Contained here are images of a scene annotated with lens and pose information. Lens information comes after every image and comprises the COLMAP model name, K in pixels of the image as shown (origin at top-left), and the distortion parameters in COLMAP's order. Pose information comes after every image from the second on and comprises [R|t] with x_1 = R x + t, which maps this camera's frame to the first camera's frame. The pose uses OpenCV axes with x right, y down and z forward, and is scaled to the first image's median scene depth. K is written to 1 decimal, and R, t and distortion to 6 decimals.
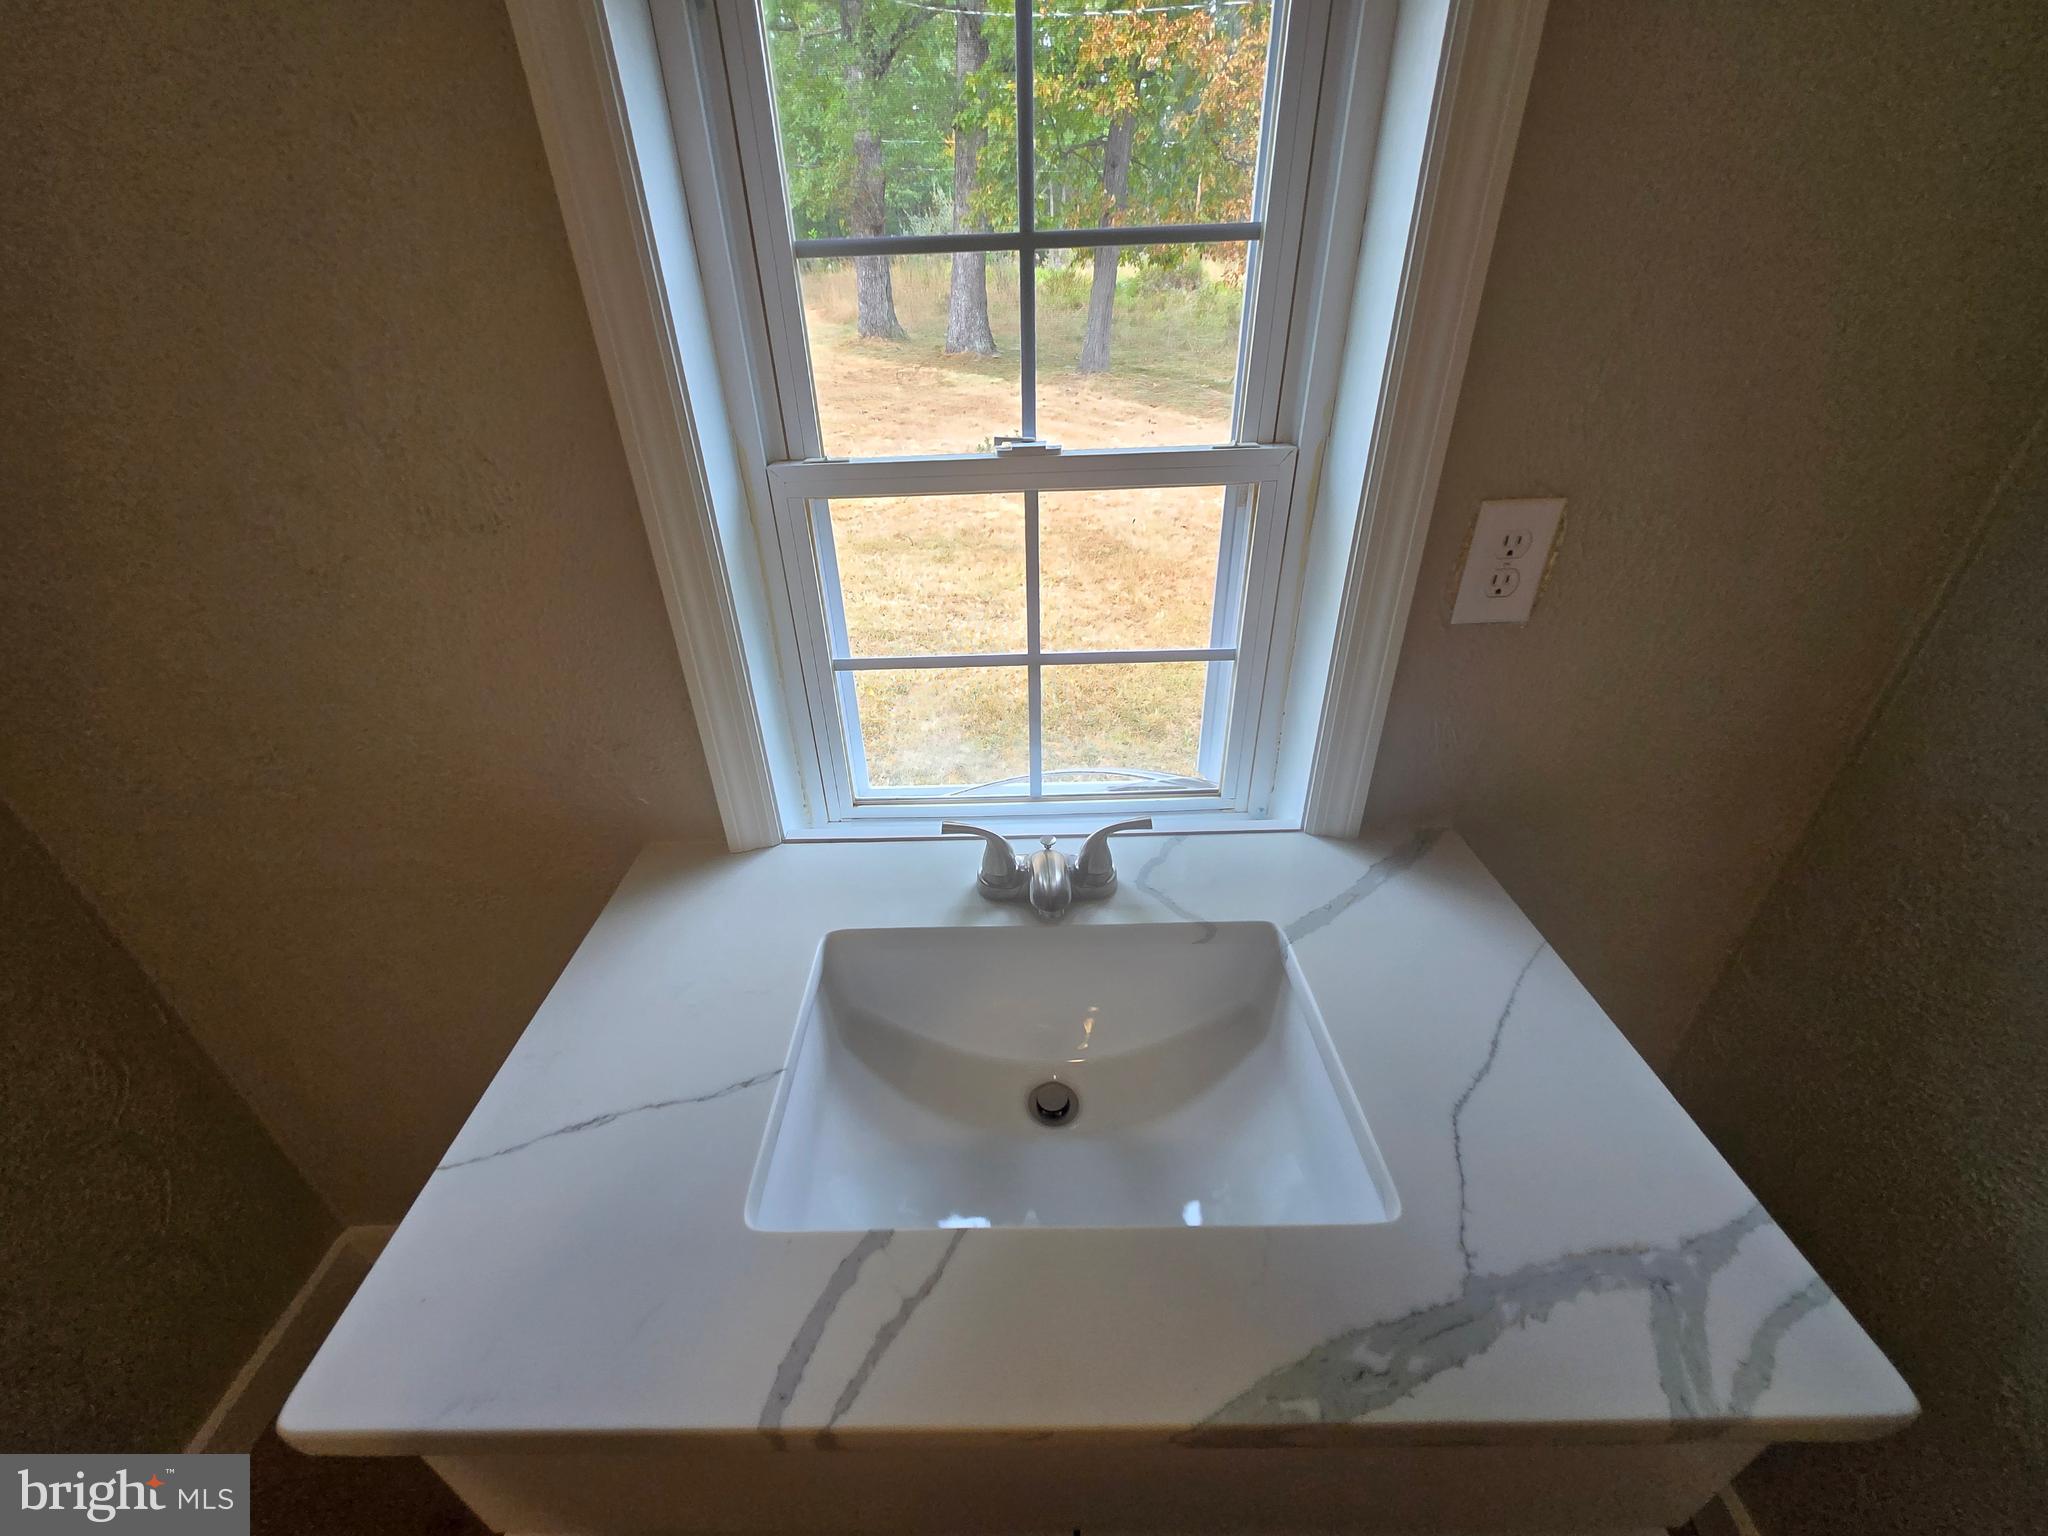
lens RADIAL K [[820.0, 0, 1021.7], [0, 820.0, 758.3], [0, 0, 1]] dist [-0.001603, -0.000003]
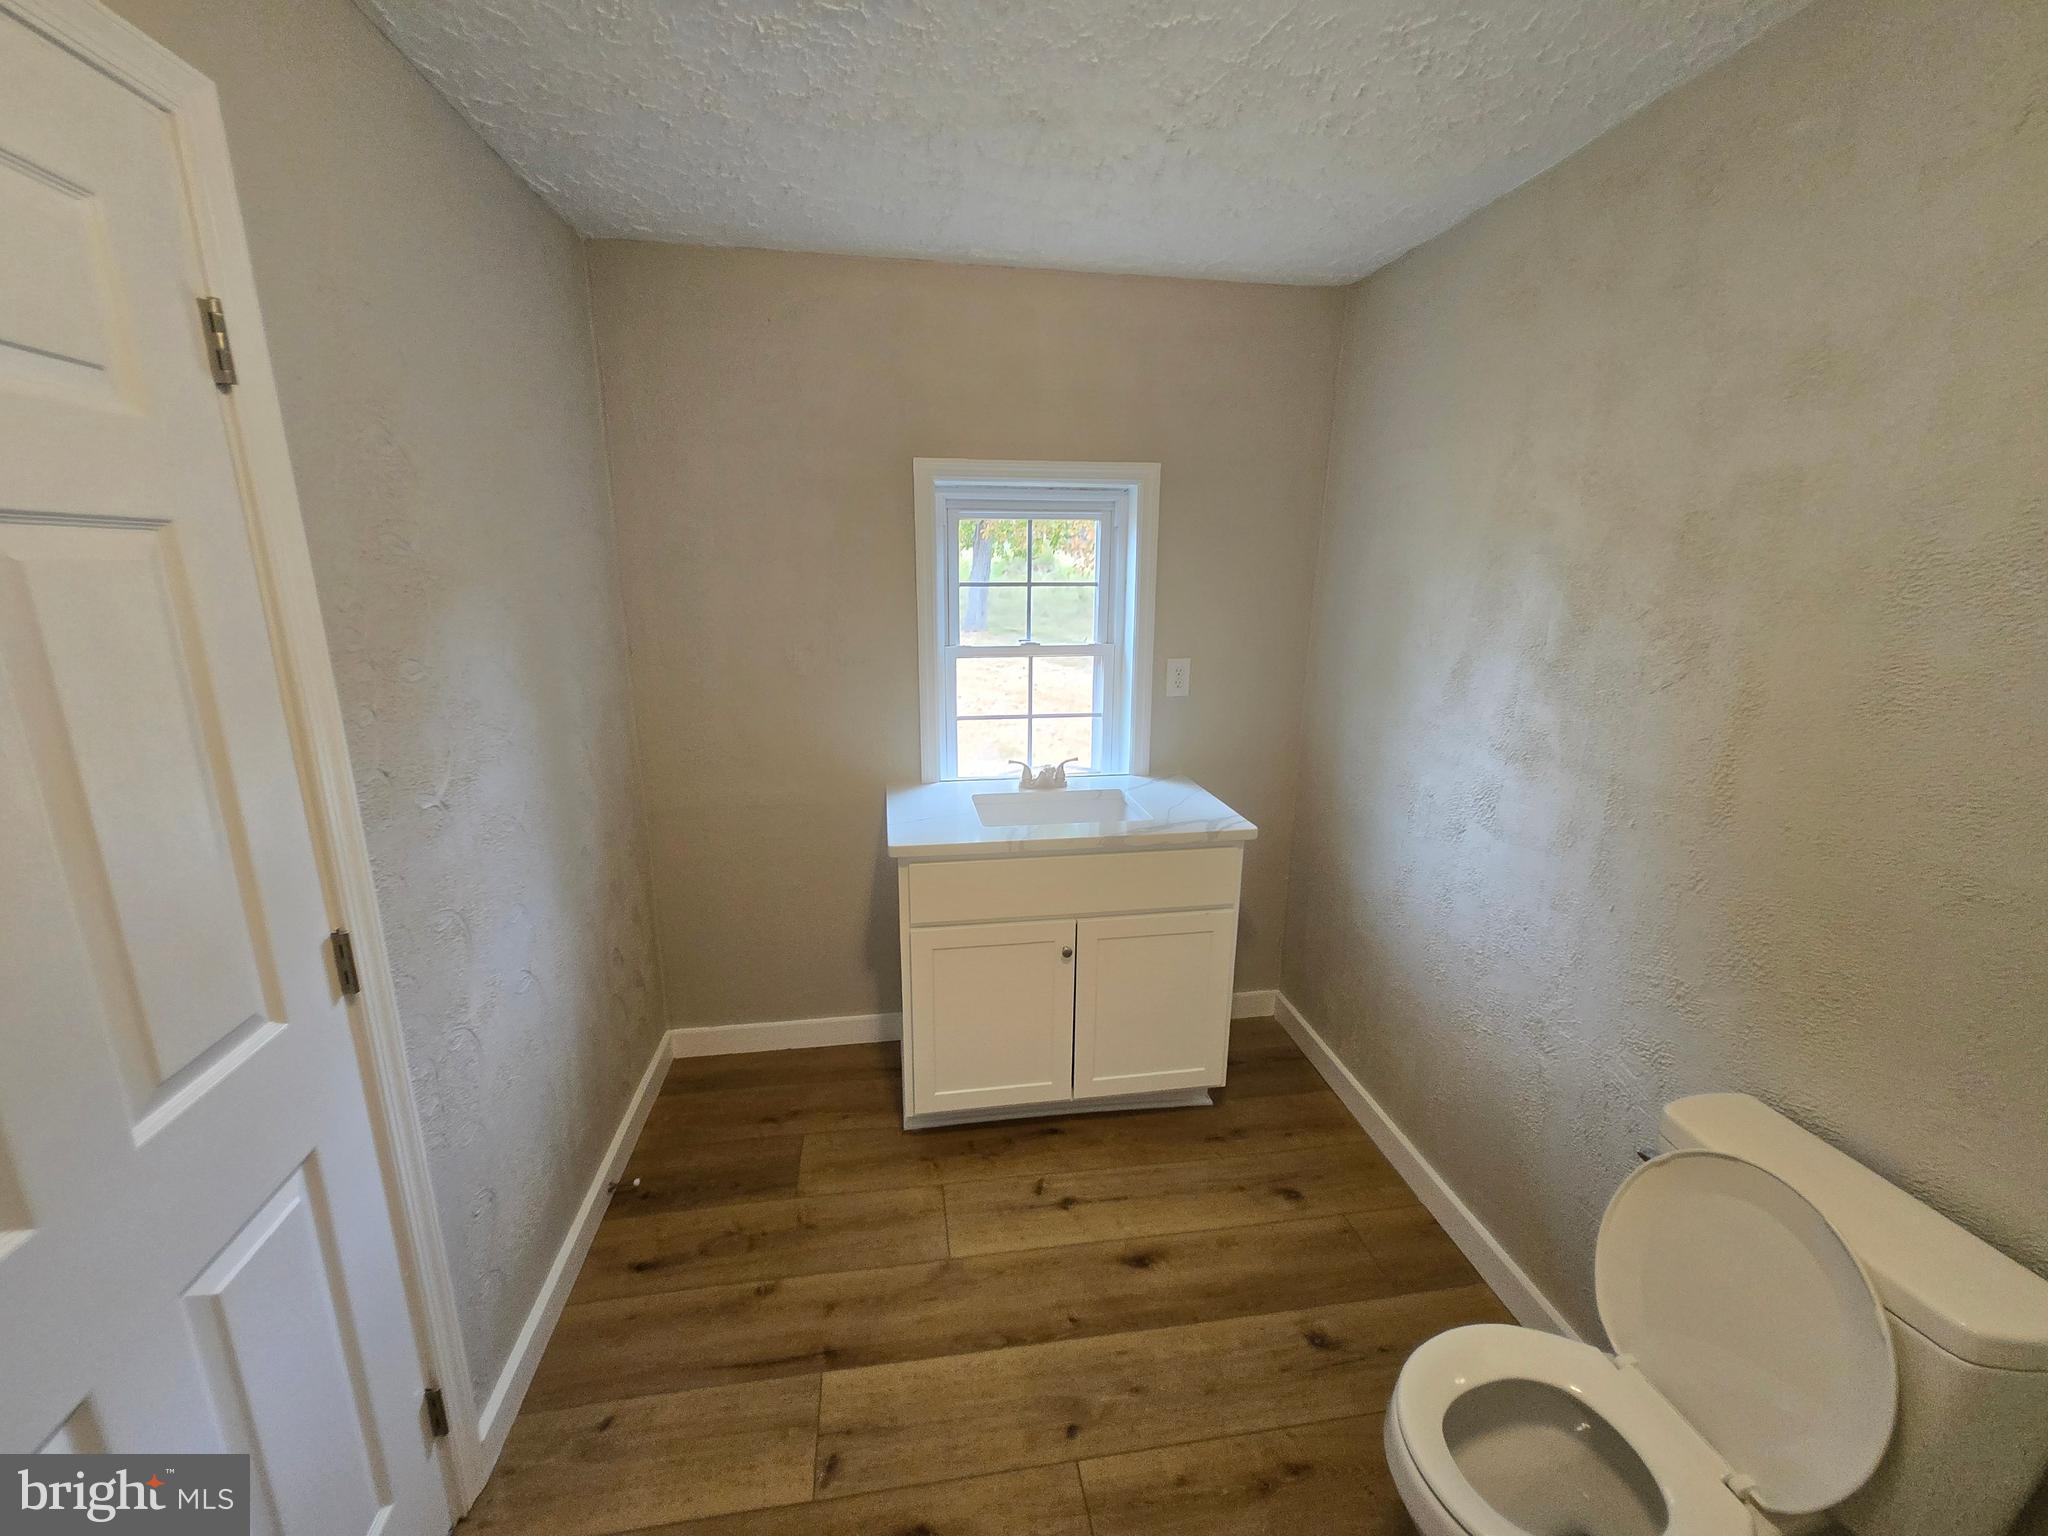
lens RADIAL K [[820.0, 0, 1021.7], [0, 820.0, 758.3], [0, 0, 1]] dist [-0.001603, -0.000003]
pose [[0.987019, -0.001238, 0.160601, -0.504236], [0.047039, 0.958347, -0.281706, 0.874074], [-0.153563, 0.285604, 0.945965, -1.728411]]
